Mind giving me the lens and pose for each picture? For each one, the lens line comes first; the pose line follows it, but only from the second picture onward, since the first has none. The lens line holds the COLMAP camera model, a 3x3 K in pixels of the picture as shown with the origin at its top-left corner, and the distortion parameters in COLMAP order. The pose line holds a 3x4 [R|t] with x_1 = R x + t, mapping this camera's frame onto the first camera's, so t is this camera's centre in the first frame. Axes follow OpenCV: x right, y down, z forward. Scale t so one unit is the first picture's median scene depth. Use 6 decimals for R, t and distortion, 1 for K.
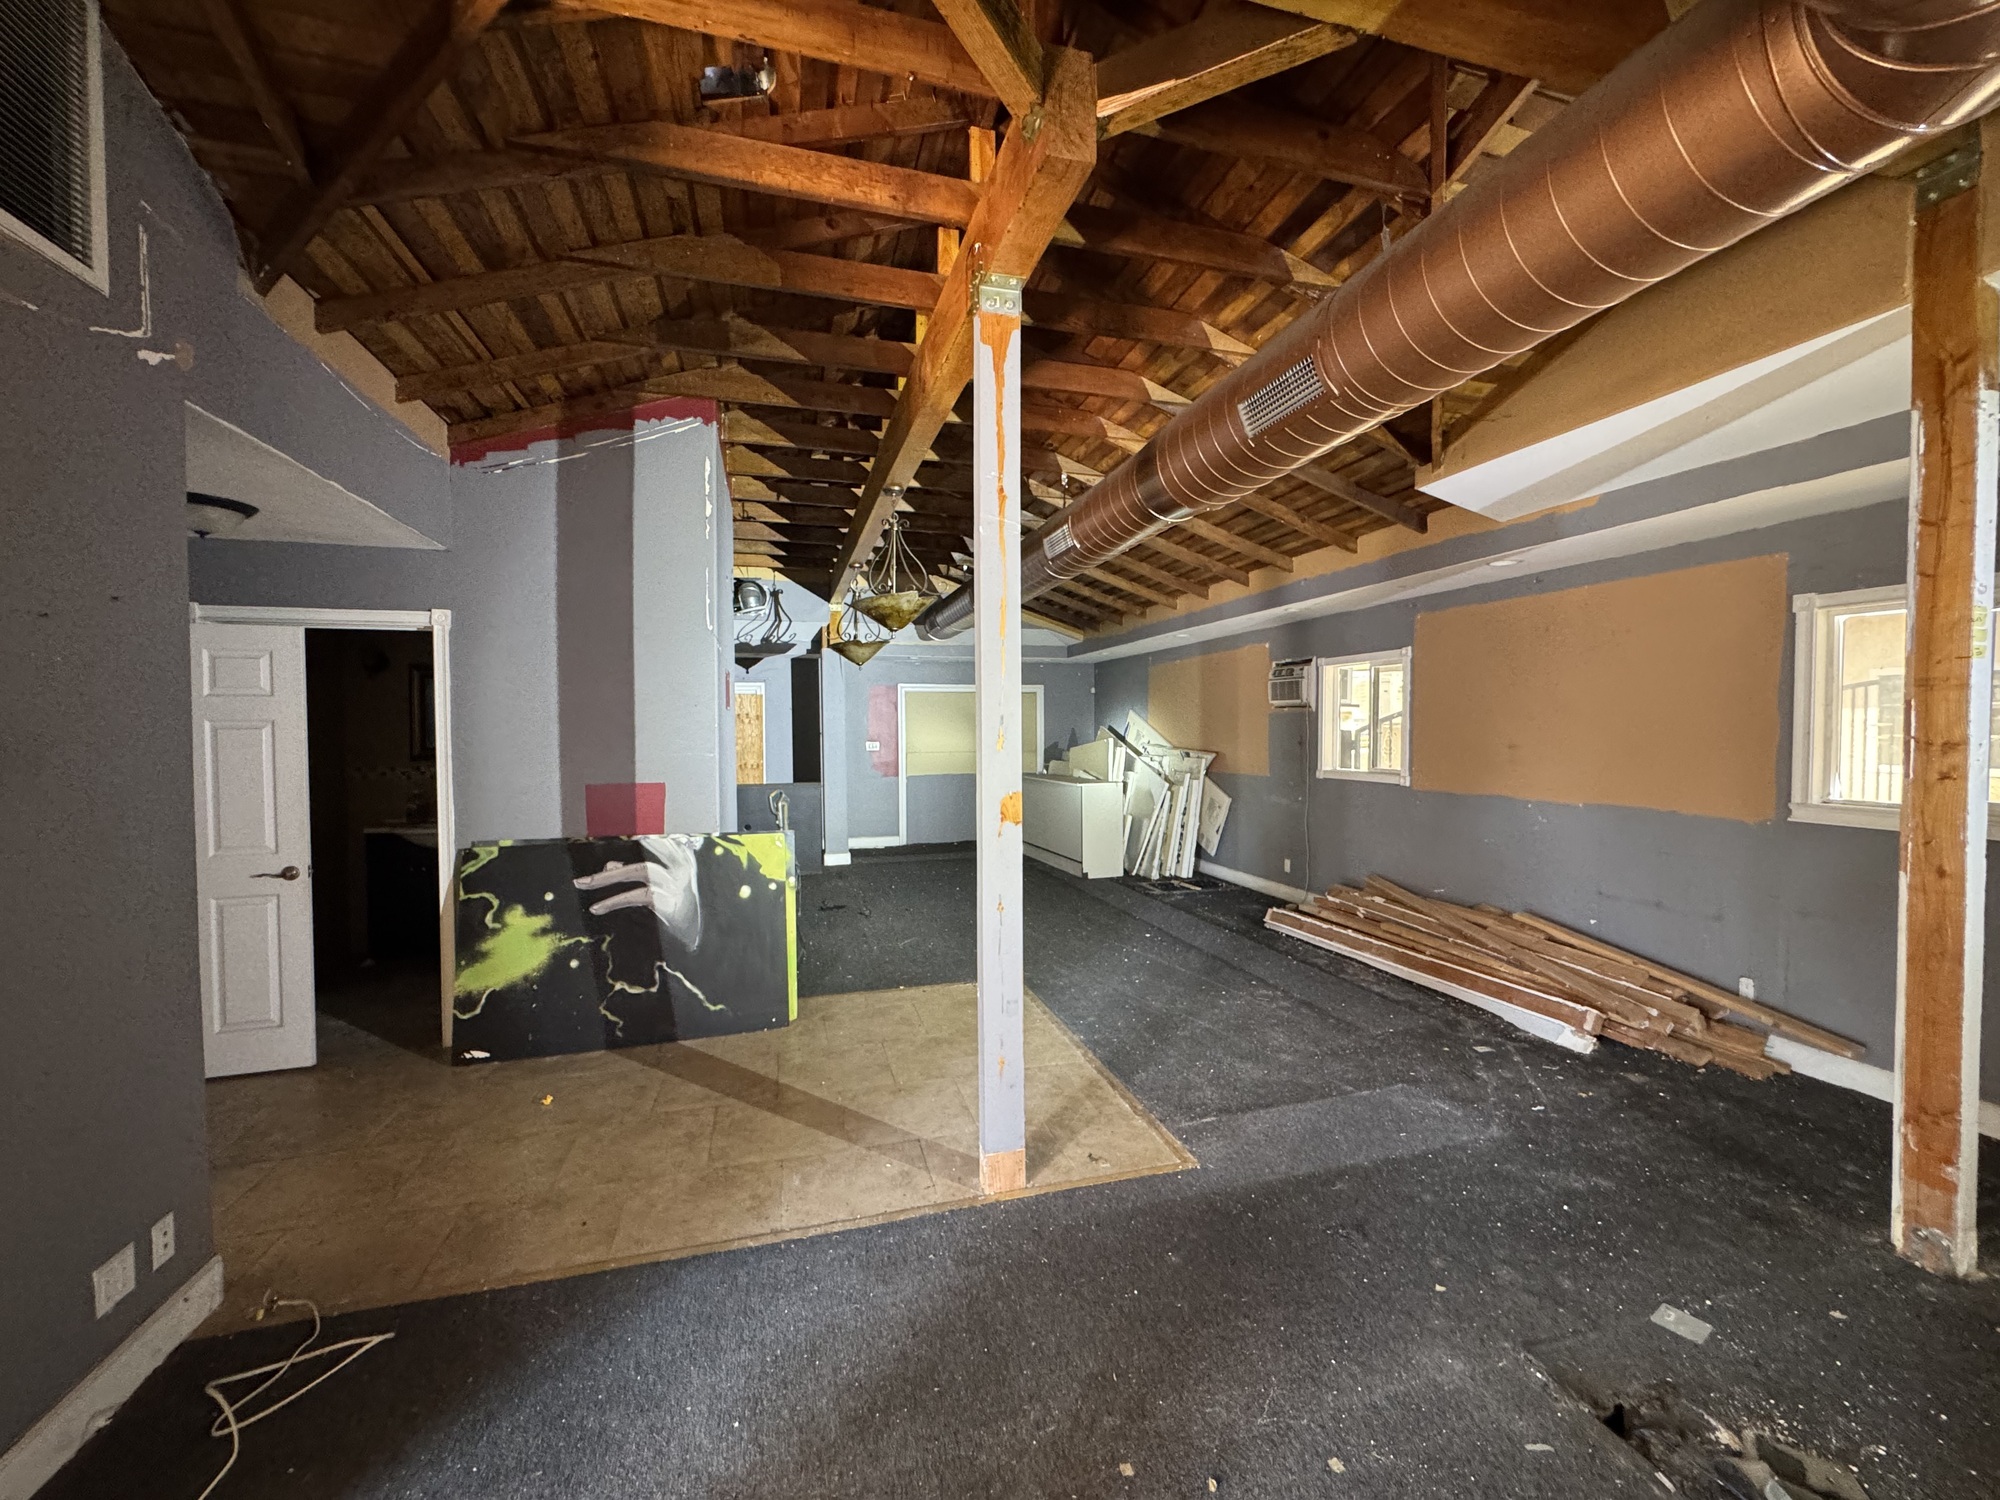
lens RADIAL K [[802.0, 0, 1000.4], [0, 802.0, 750.6], [0, 0, 1]] dist [-0.005905, 0.000868]
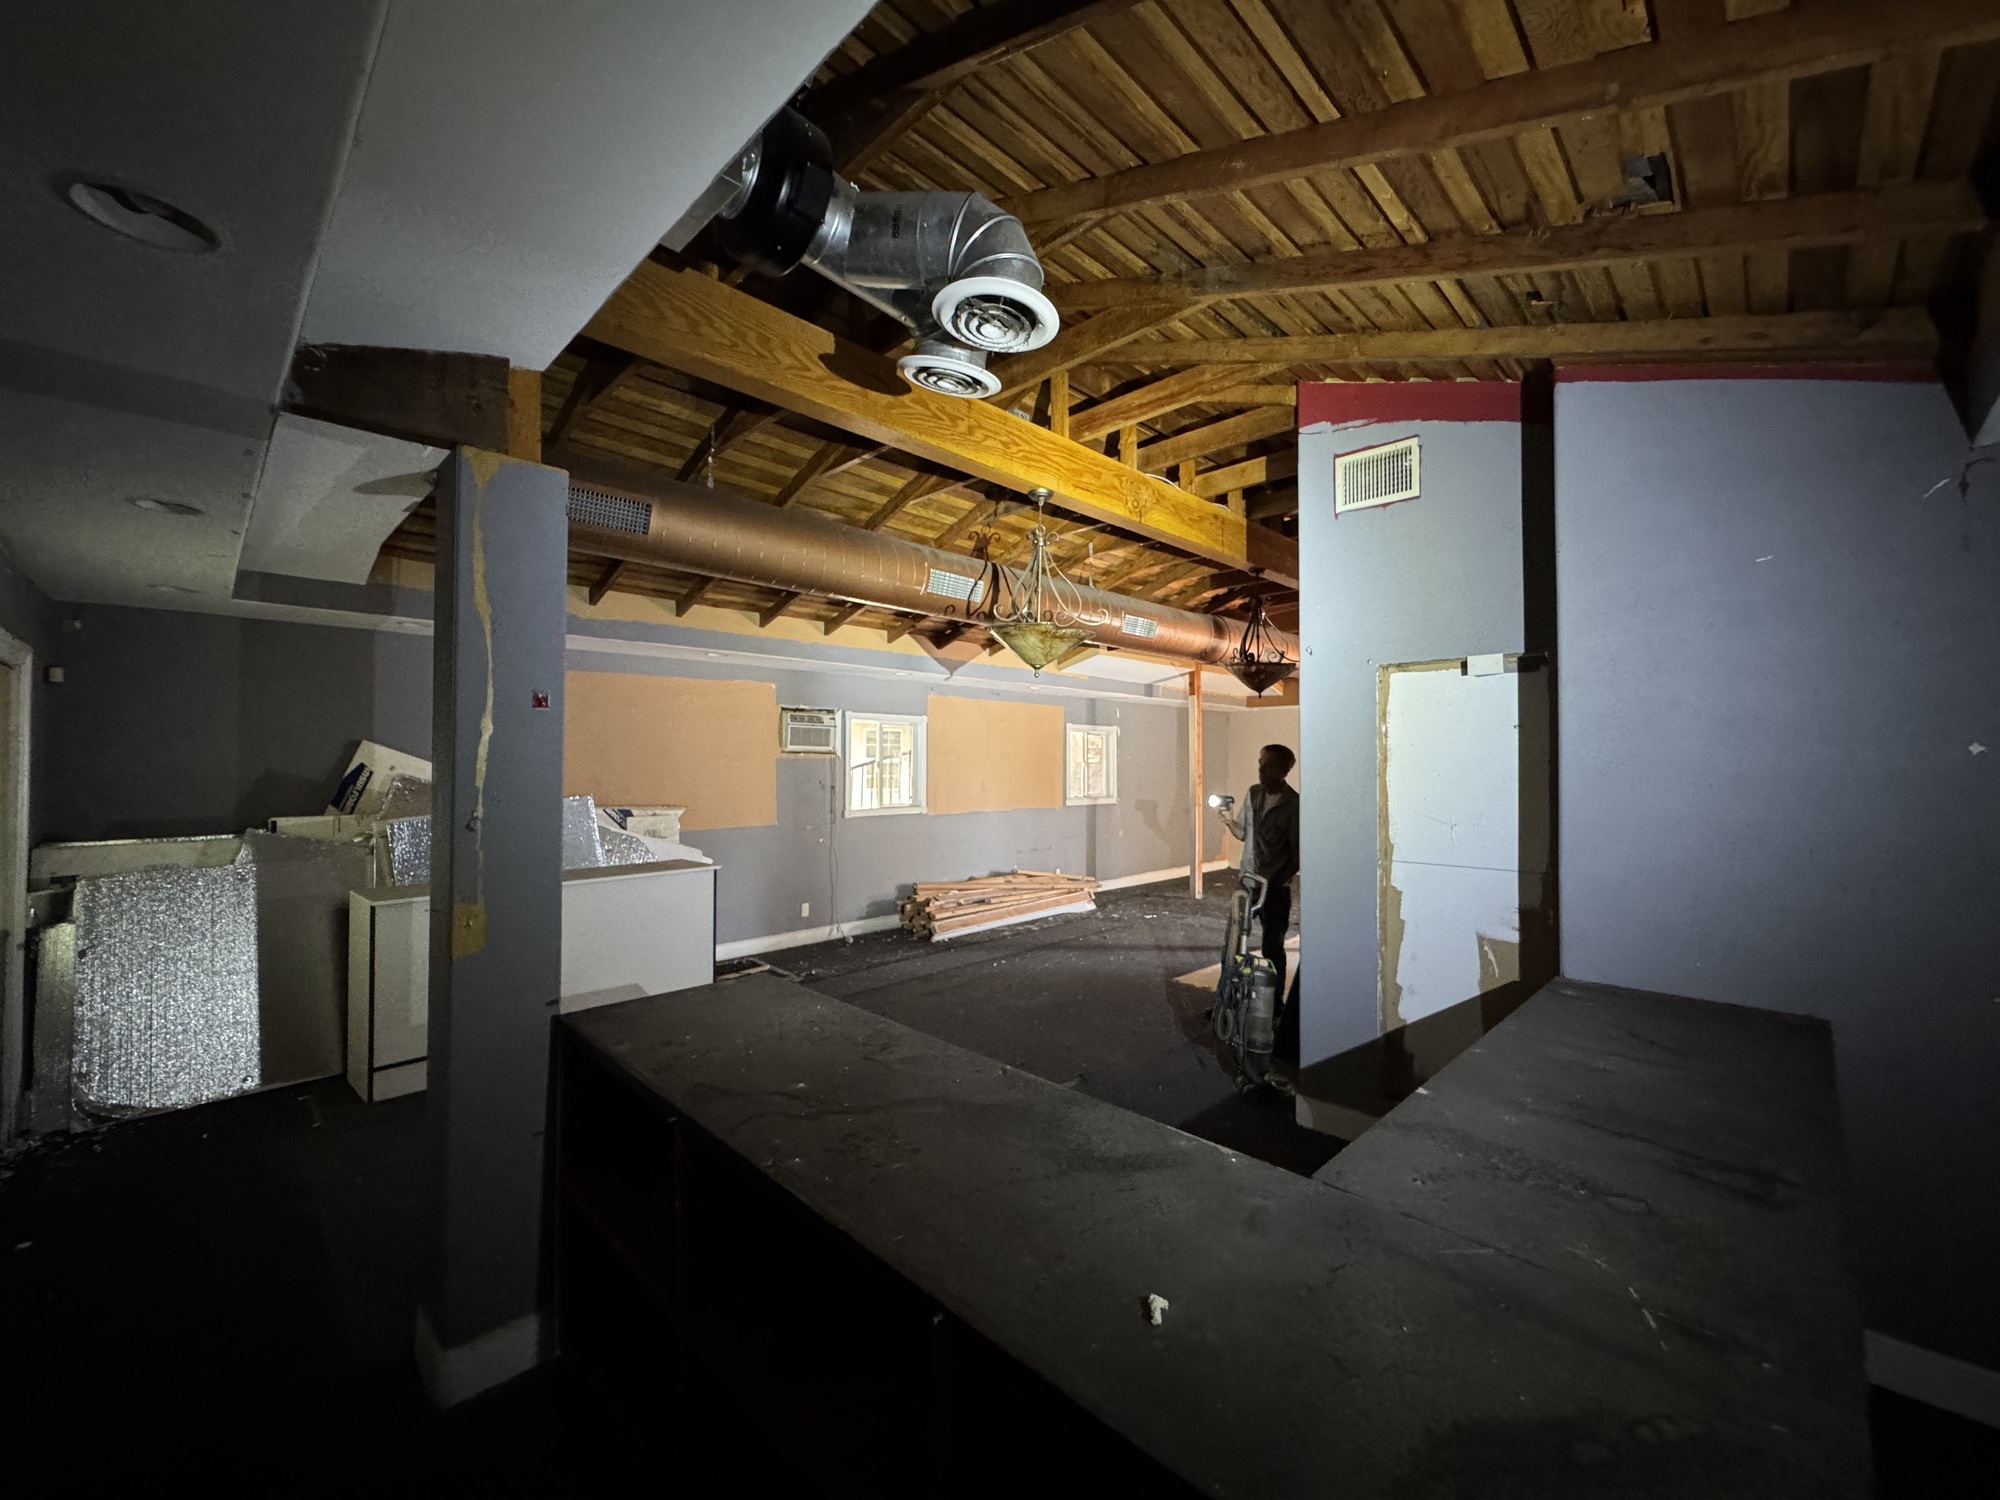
lens RADIAL K [[802.0, 0, 1000.6], [0, 802.0, 751.3], [0, 0, 1]] dist [-0.005905, 0.000868]
pose [[-0.486686, 0.019529, 0.873359, -0.681129], [0.024084, 0.999670, -0.008932, -0.042796], [-0.873245, 0.016687, -0.486996, 1.338832]]
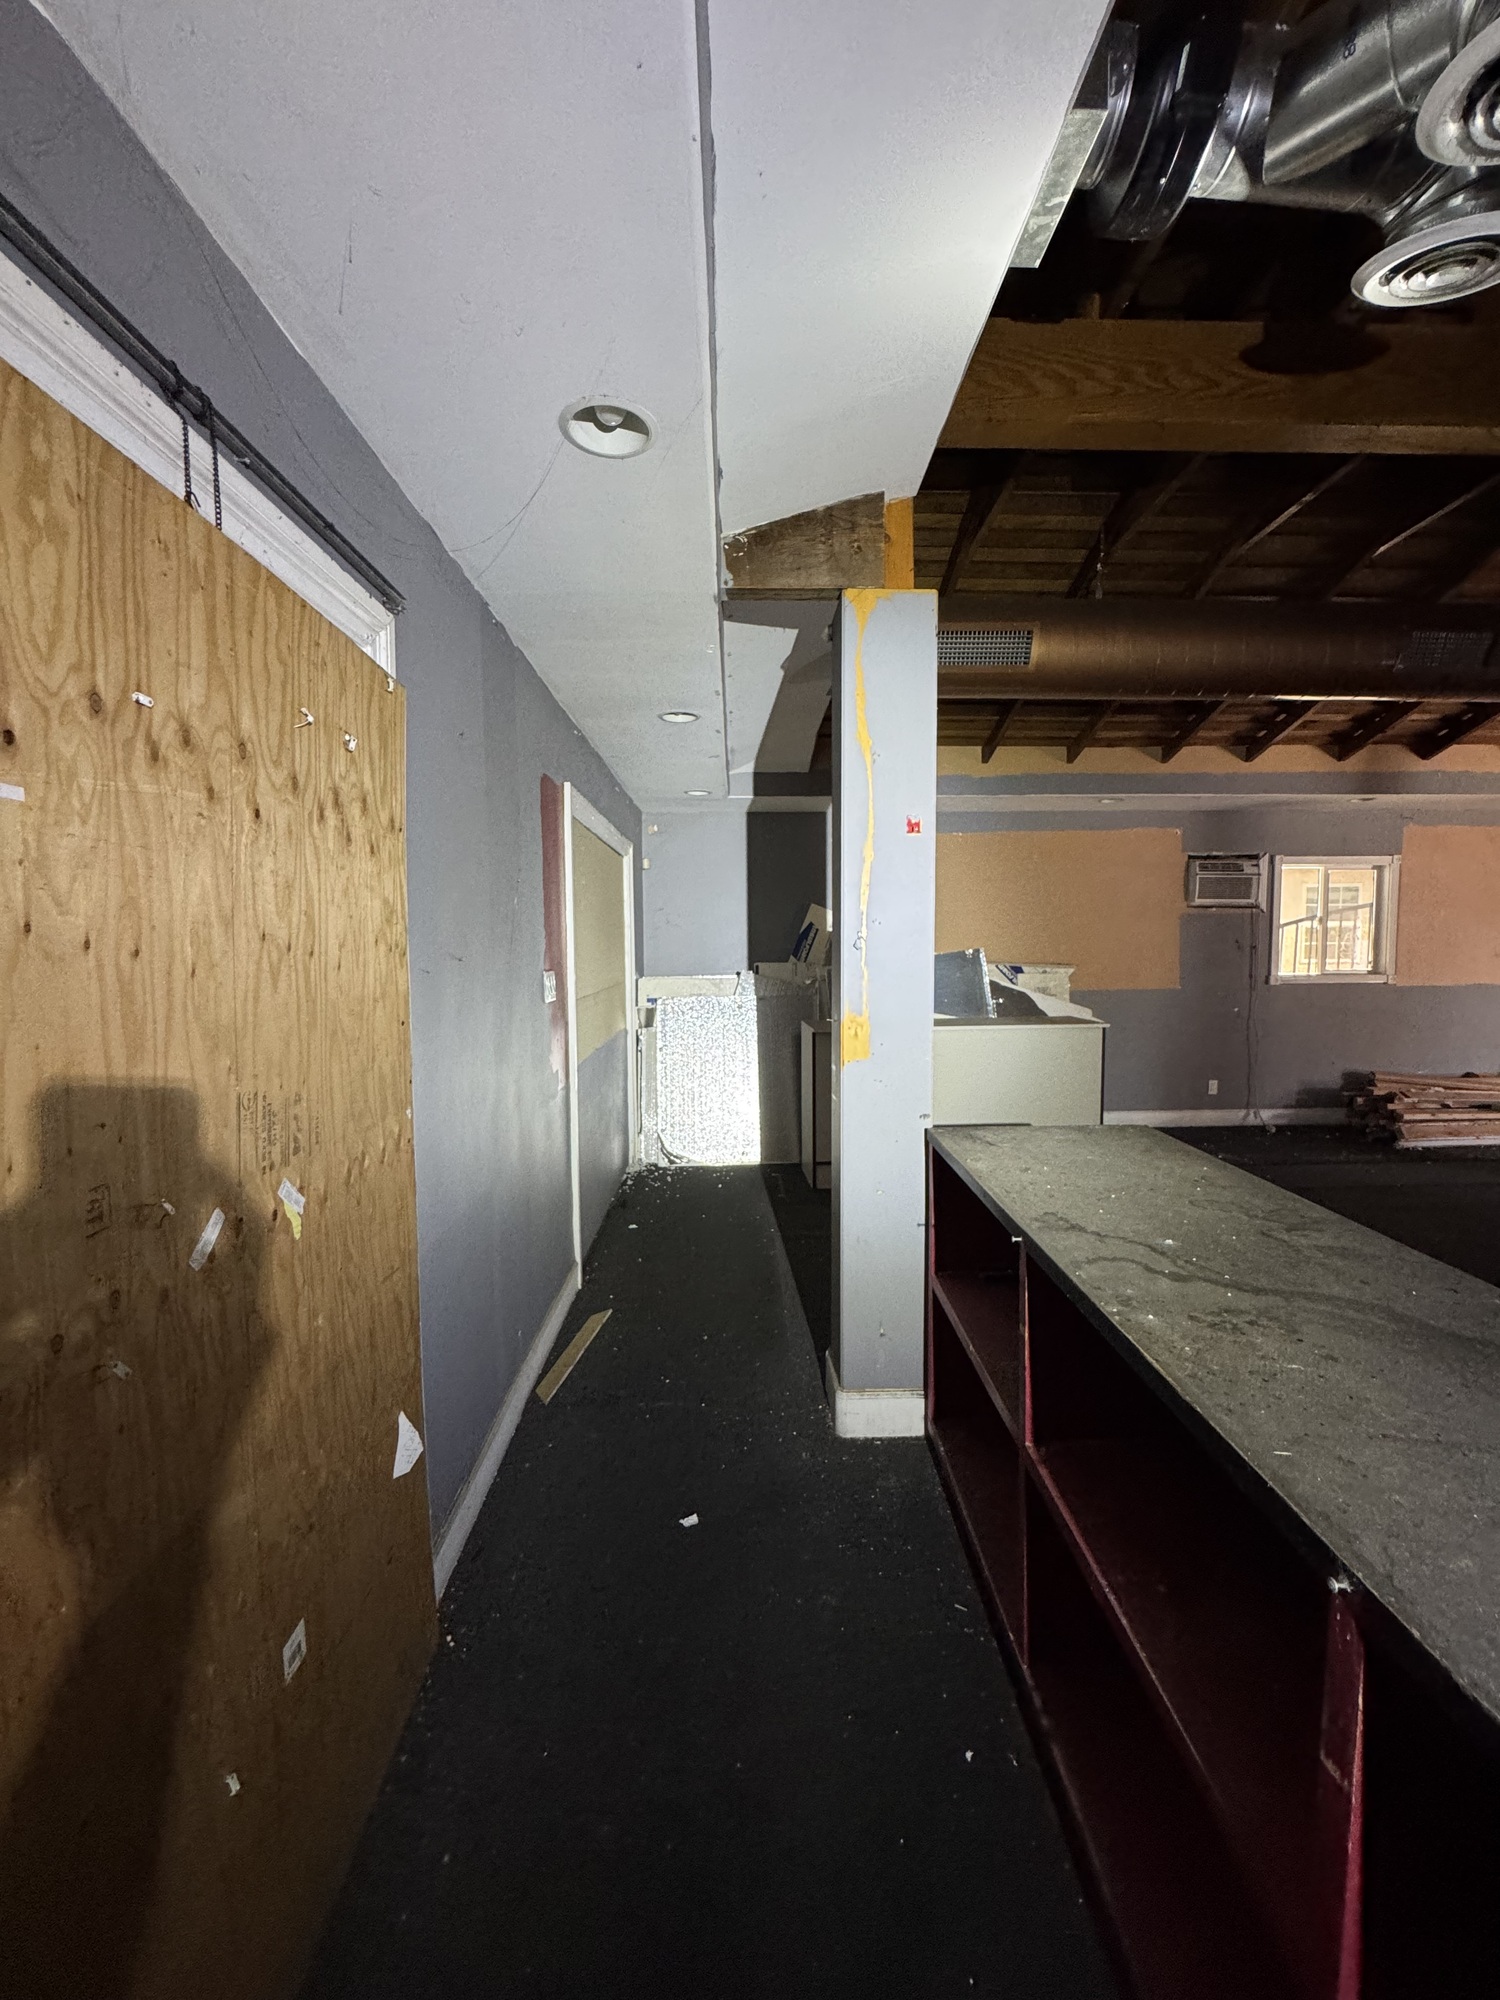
lens RADIAL K [[802.0, 0, 746.0], [0, 802.0, 996.9], [0, 0, 1]] dist [-0.005905, 0.000868]
pose [[0.266529, -0.061353, 0.961872, -0.656192], [0.031427, 0.997994, 0.054949, -0.021530], [-0.963314, 0.015584, 0.267923, 1.323206]]
